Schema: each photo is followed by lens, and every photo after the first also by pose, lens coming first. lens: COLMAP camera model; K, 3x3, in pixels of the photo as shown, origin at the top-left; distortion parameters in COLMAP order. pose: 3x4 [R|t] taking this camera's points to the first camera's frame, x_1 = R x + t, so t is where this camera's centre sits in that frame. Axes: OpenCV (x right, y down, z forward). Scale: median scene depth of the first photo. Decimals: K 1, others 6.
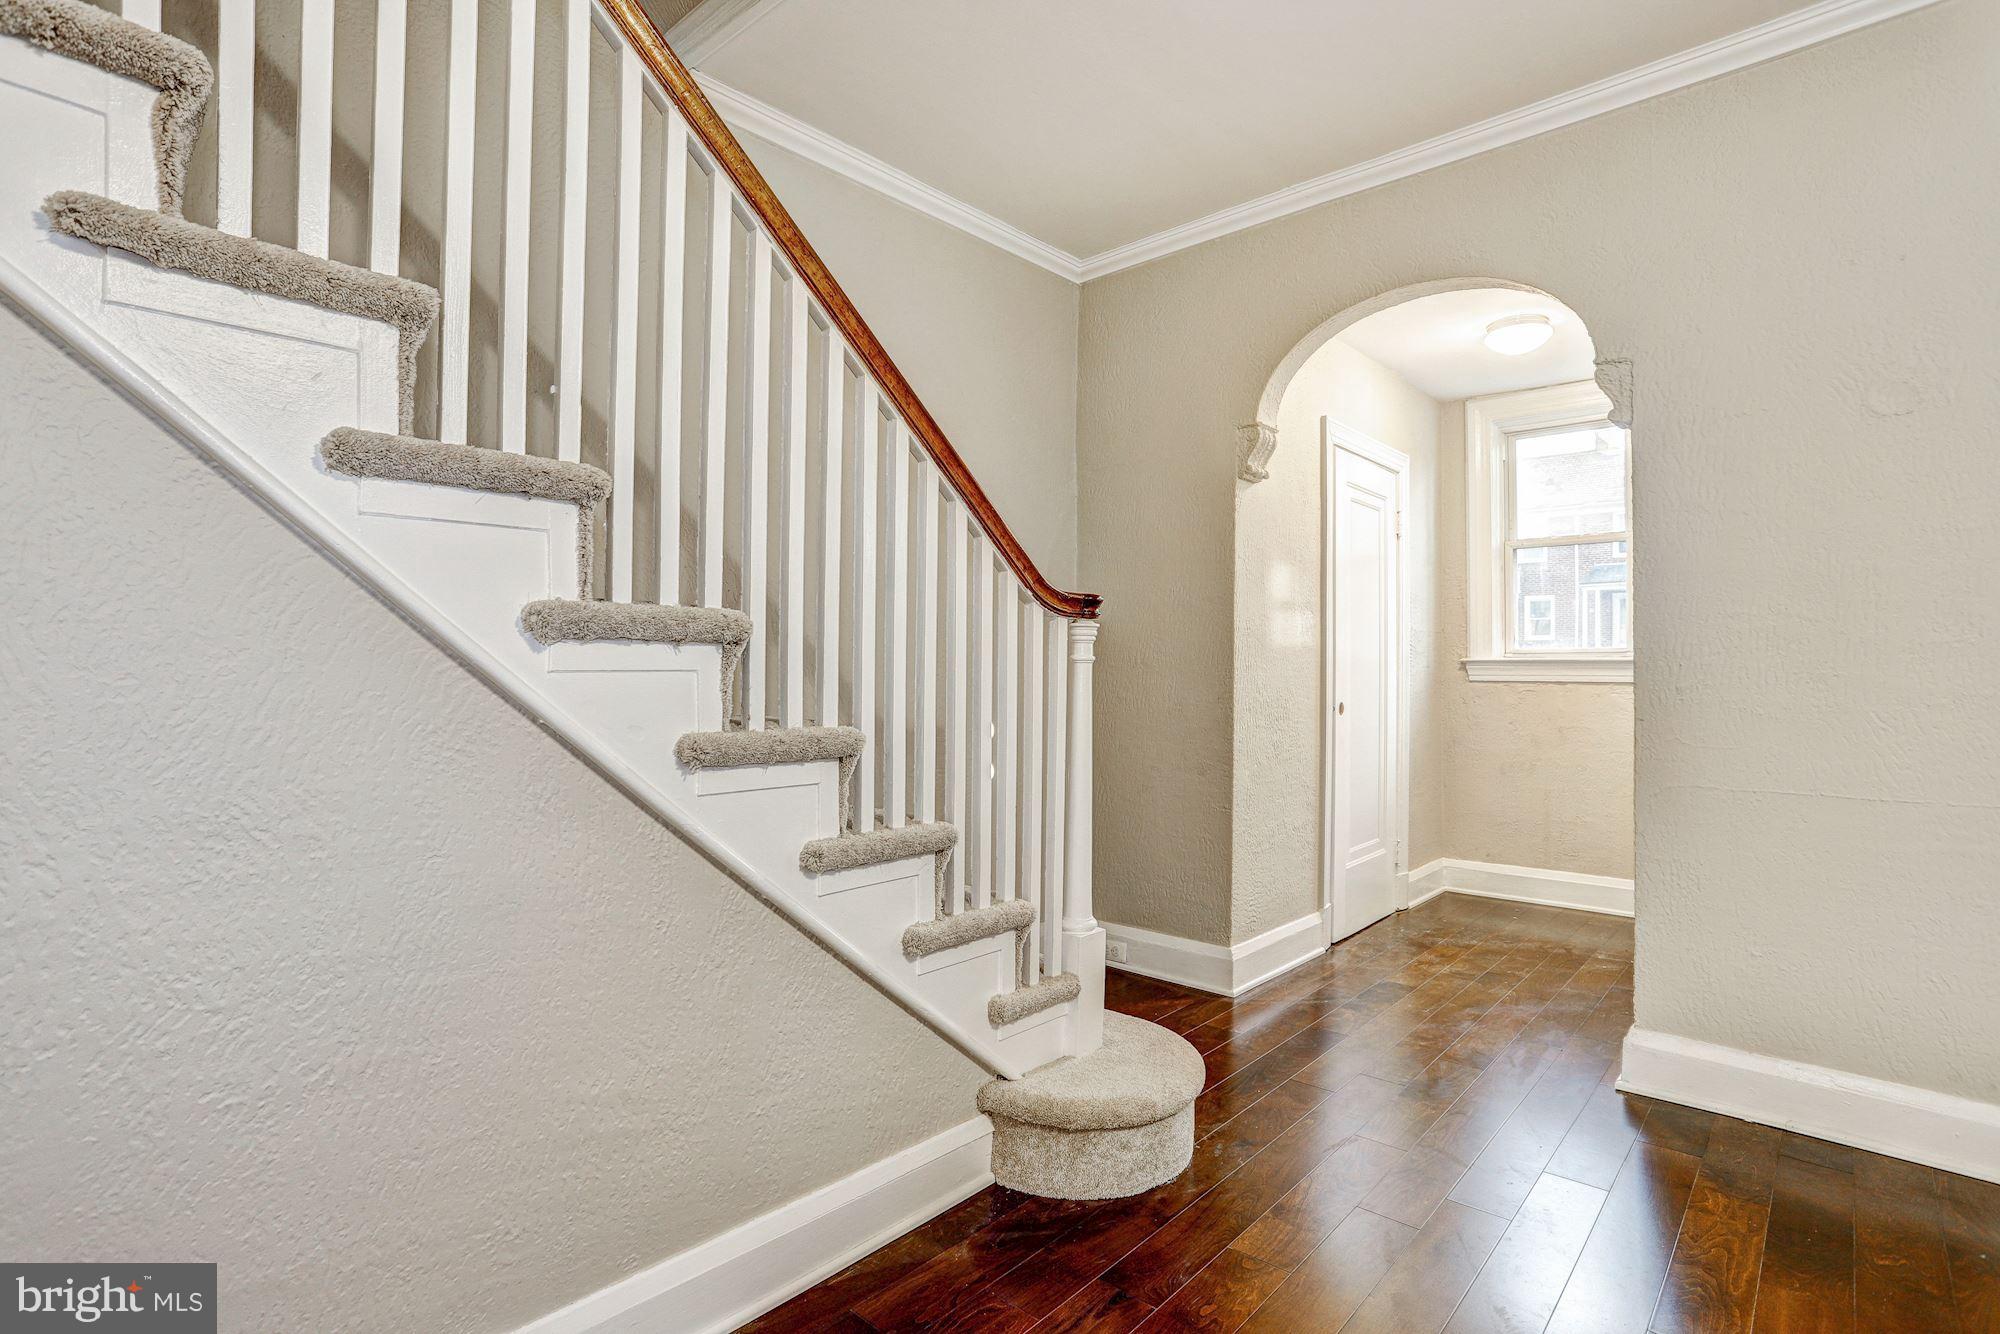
lens RADIAL K [[968.1, 0, 992.2], [0, 968.1, 660.3], [0, 0, 1]] dist [-0.017557, 0.000006]
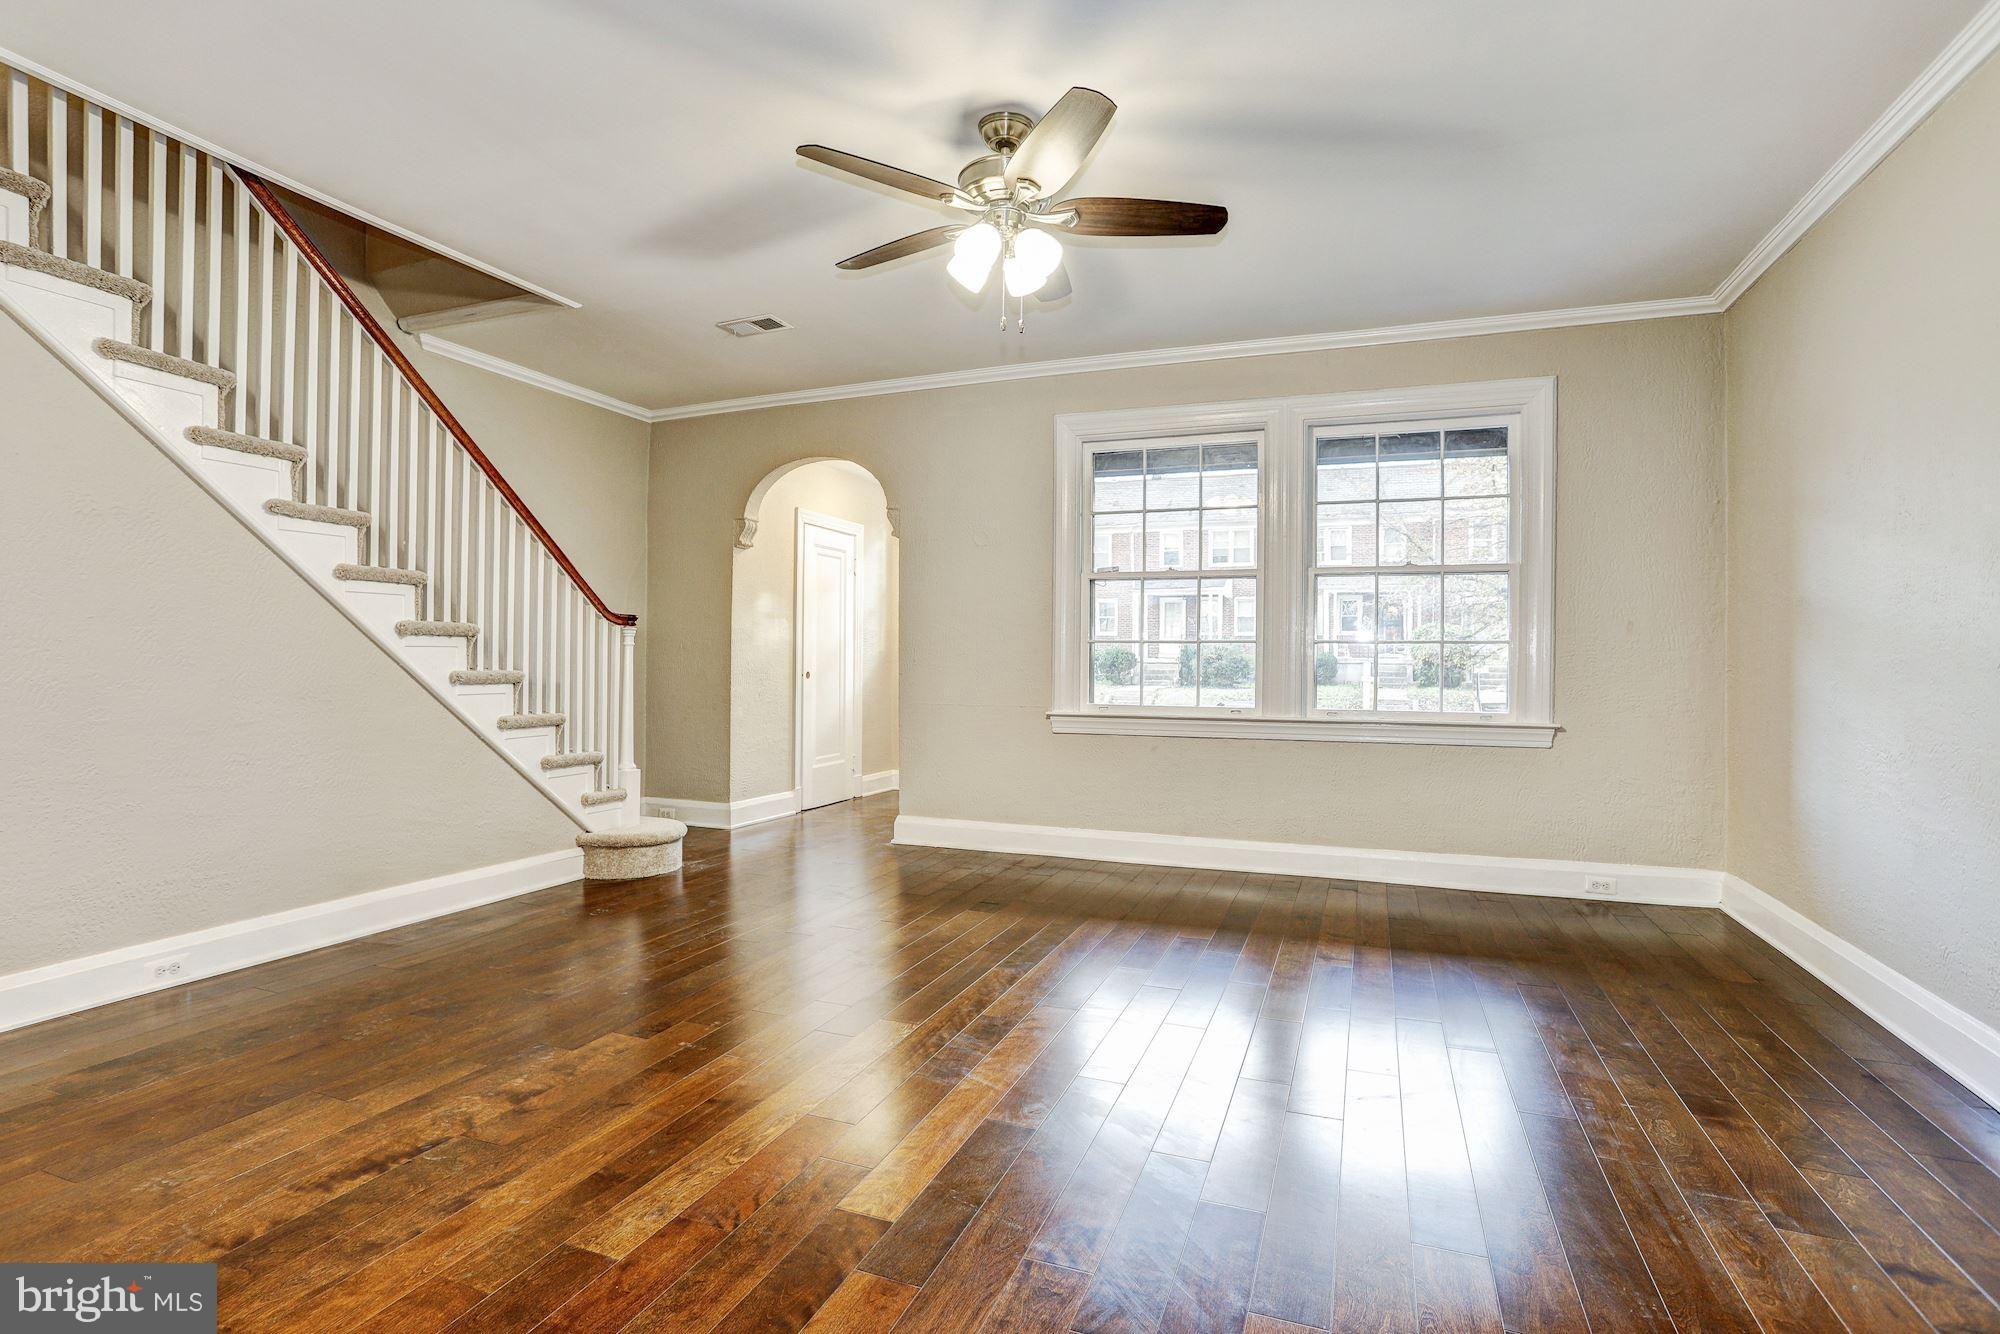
lens RADIAL K [[968.1, 0, 938.3], [0, 968.1, 655.5], [0, 0, 1]] dist [-0.017557, 0.000006]
pose [[0.951667, 0.000454, 0.307133, 0.094822], [-0.001278, 0.999996, 0.002483, 0.018534], [-0.307130, -0.002755, 0.951663, -1.369312]]
